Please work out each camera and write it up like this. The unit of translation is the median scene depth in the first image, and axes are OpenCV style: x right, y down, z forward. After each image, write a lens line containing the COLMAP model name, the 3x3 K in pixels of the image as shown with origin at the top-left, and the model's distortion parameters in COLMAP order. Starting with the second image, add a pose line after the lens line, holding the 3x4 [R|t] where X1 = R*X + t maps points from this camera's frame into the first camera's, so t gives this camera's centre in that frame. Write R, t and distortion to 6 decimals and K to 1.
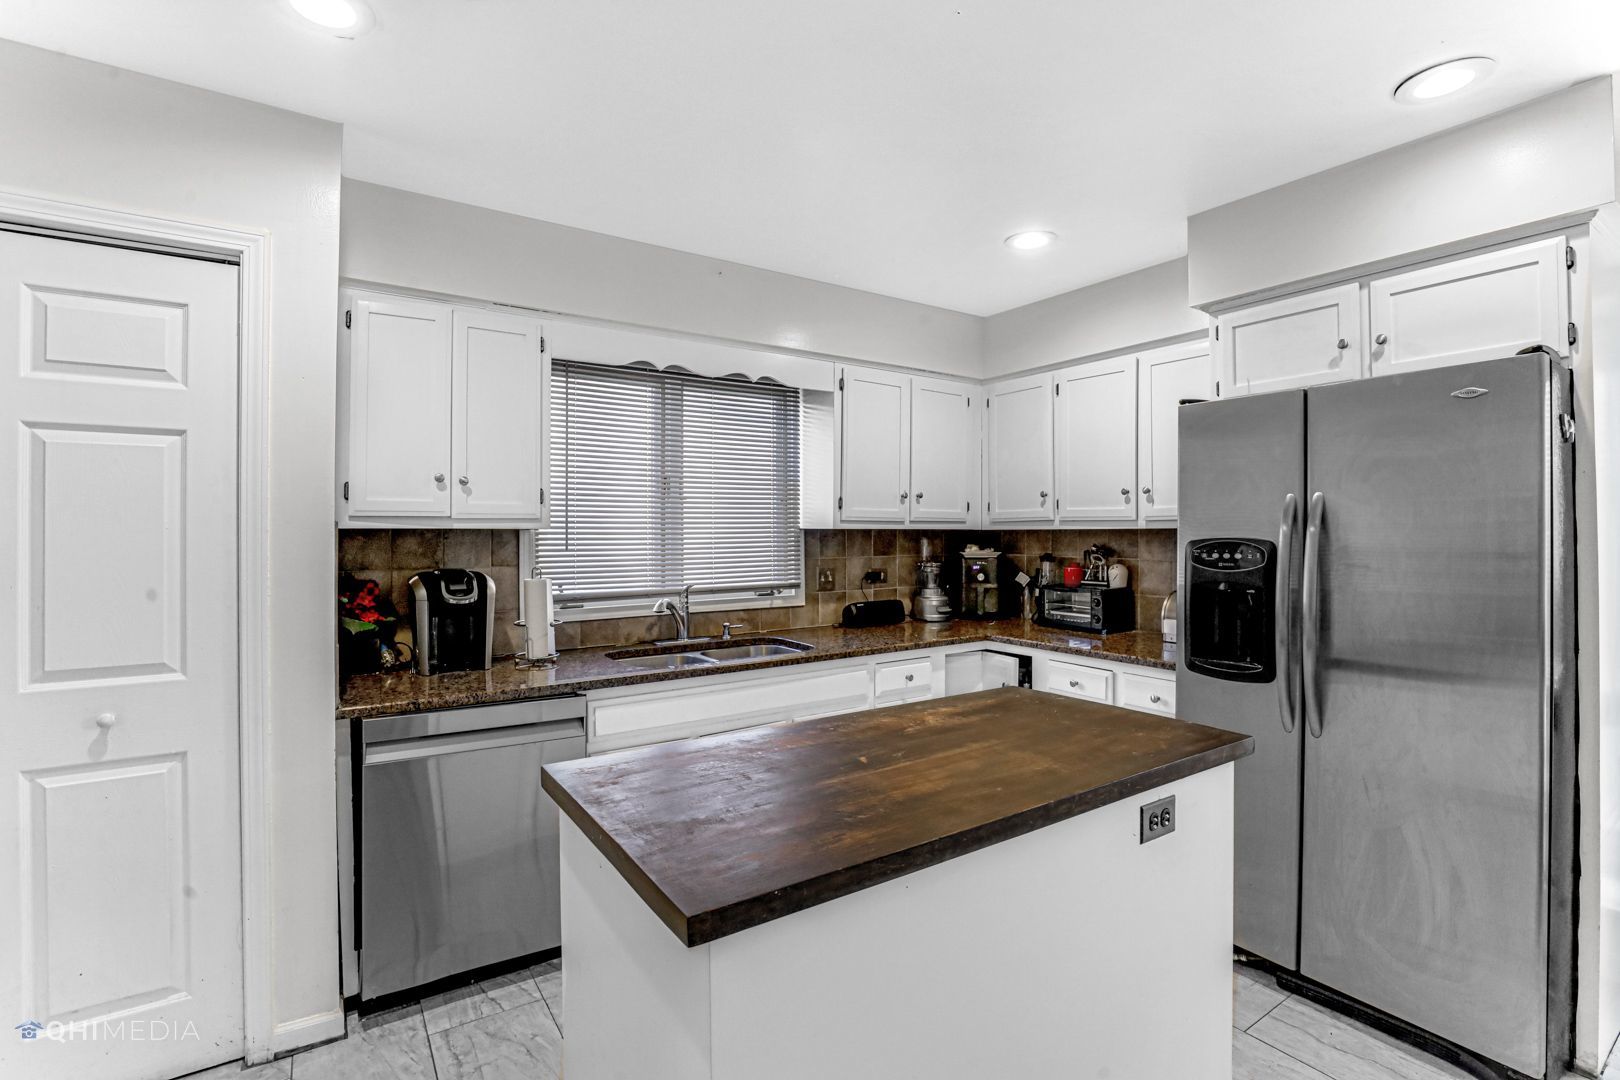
lens RADIAL K [[747.6, 0, 814.0], [0, 747.6, 526.8], [0, 0, 1]] dist [-0.030517, 0.000827]
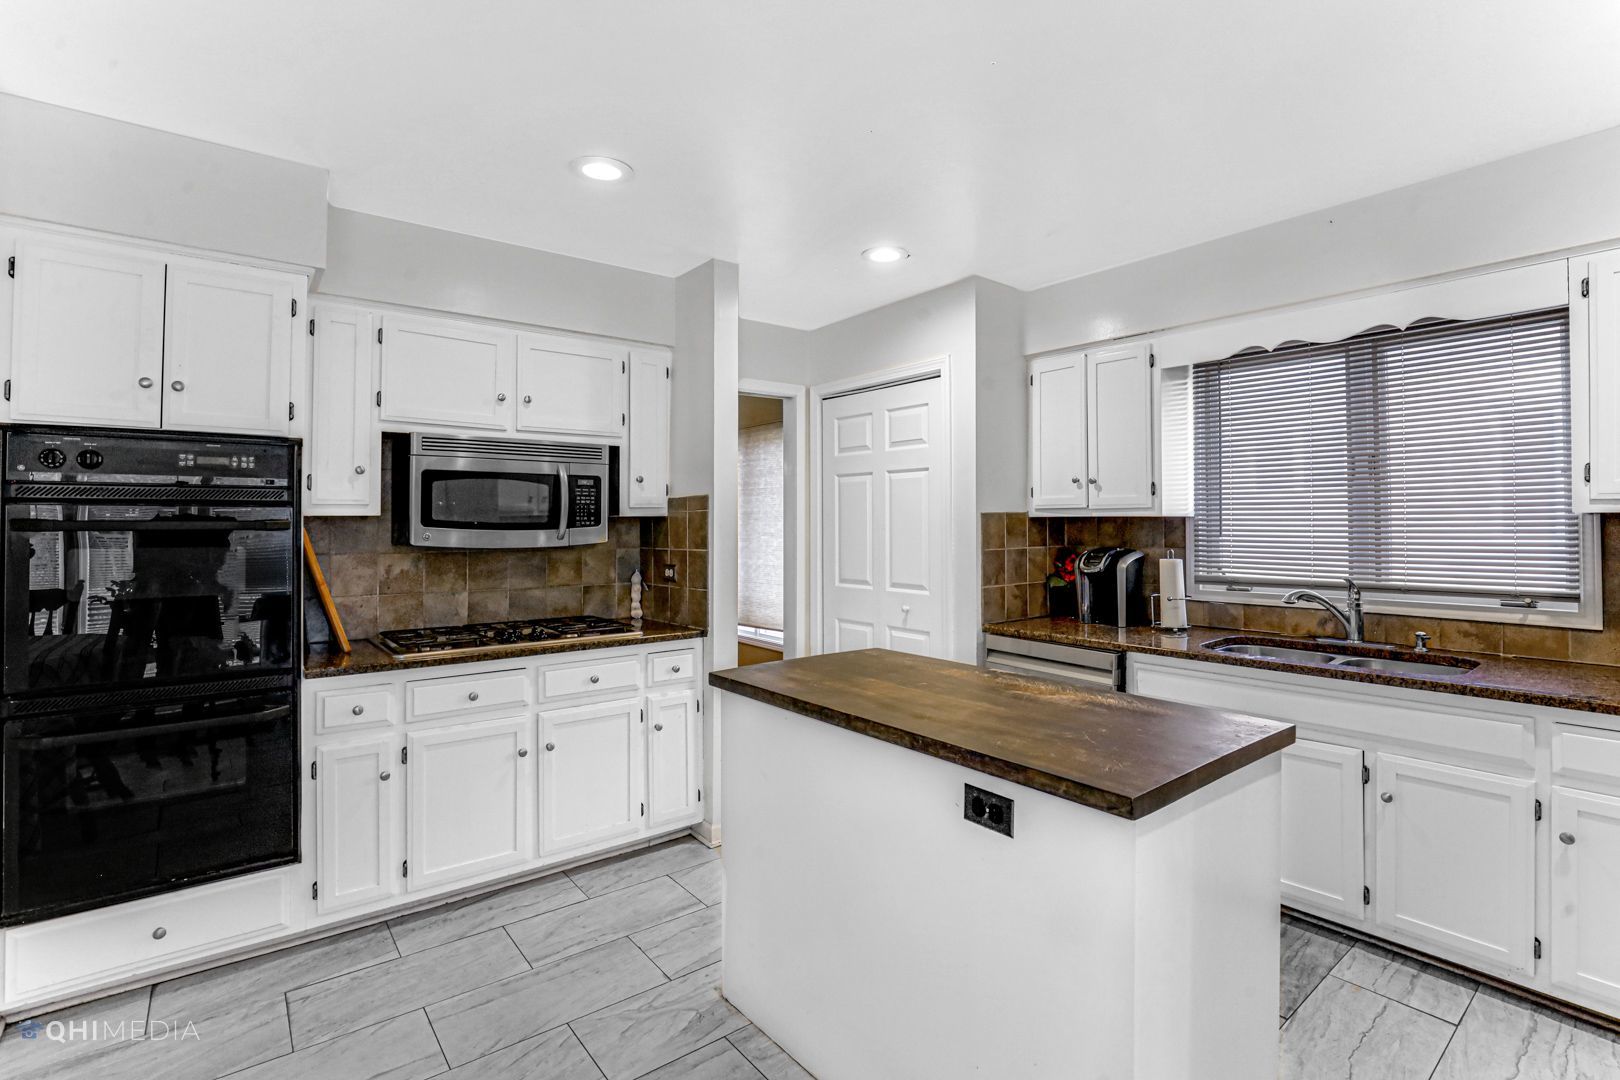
lens RADIAL K [[747.6, 0, 815.4], [0, 747.6, 522.9], [0, 0, 1]] dist [-0.030517, 0.000827]
pose [[0.081368, 0.003360, -0.996678, 0.644627], [0.010746, 0.999933, 0.004249, 0.002191], [0.996626, -0.011056, 0.081326, 0.309973]]
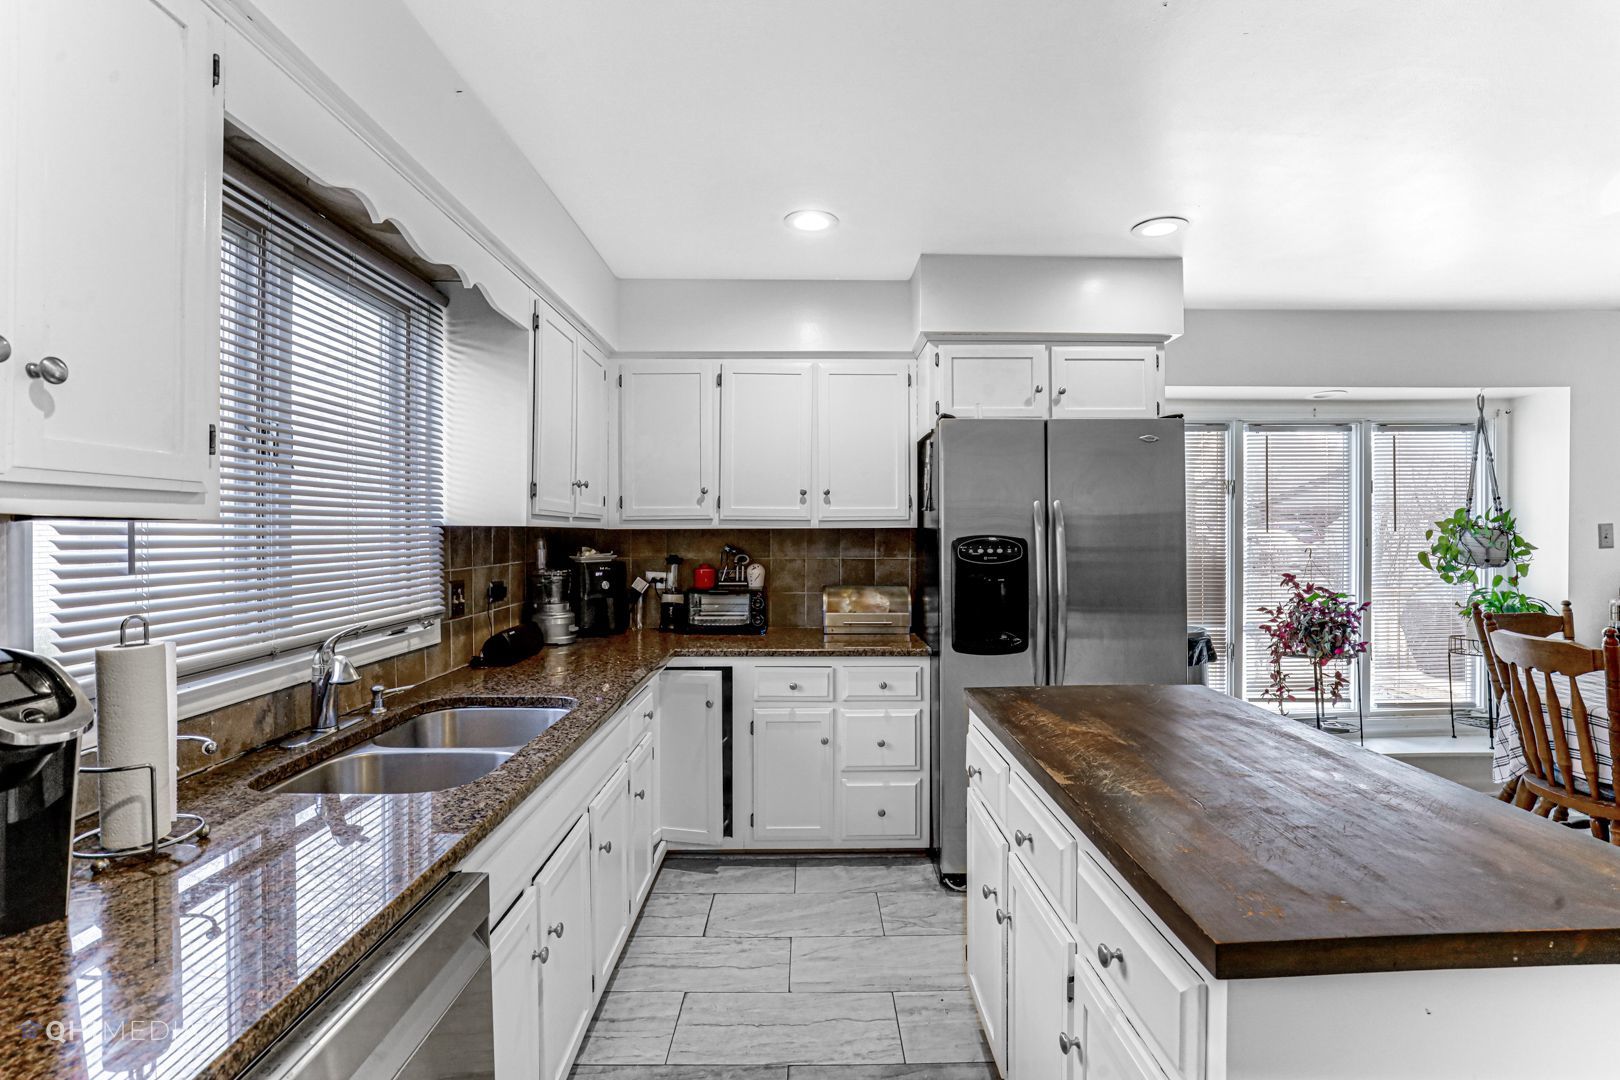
lens RADIAL K [[747.6, 0, 820.7], [0, 747.6, 538.0], [0, 0, 1]] dist [-0.030517, 0.000827]
pose [[0.541032, -0.004979, 0.840988, -0.438129], [-0.004495, 0.999951, 0.008811, 0.006628], [-0.840990, -0.008547, 0.540983, 0.423424]]
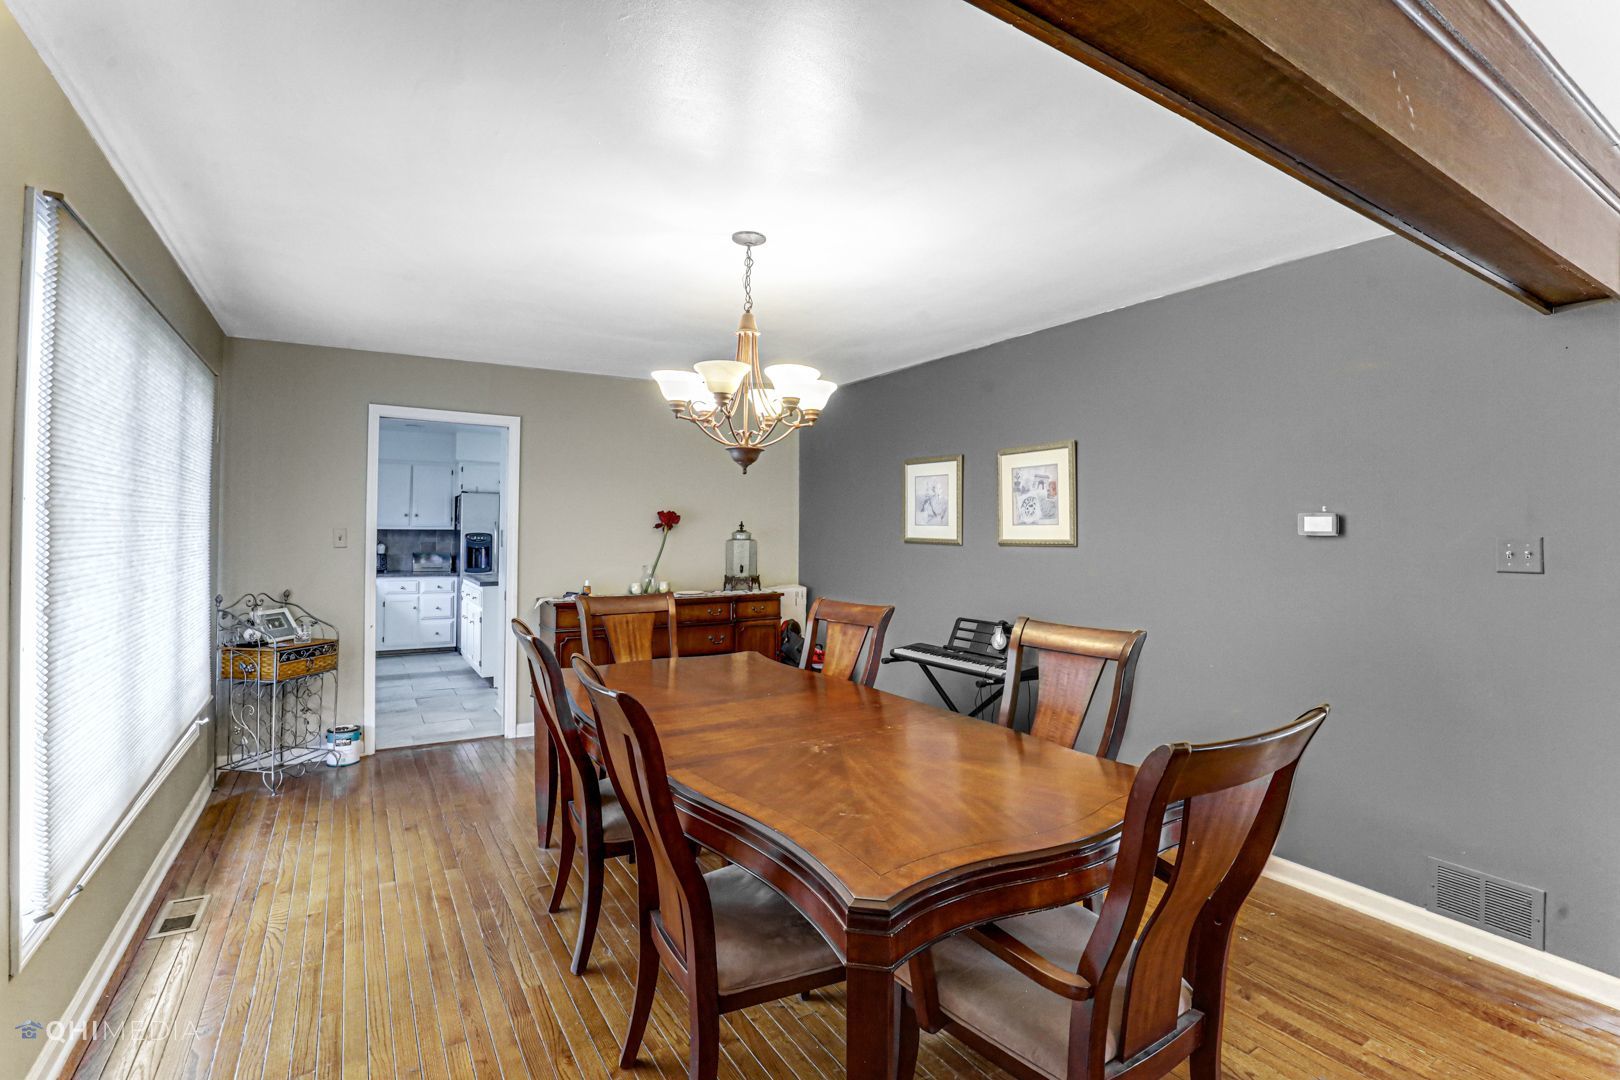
lens RADIAL K [[747.6, 0, 806.8], [0, 747.6, 524.0], [0, 0, 1]] dist [-0.030517, 0.000827]
pose [[0.005324, 0.017820, 0.999827, -2.221756], [-0.017278, 0.999694, -0.017725, 0.006132], [-0.999837, -0.017181, 0.005630, -0.445330]]
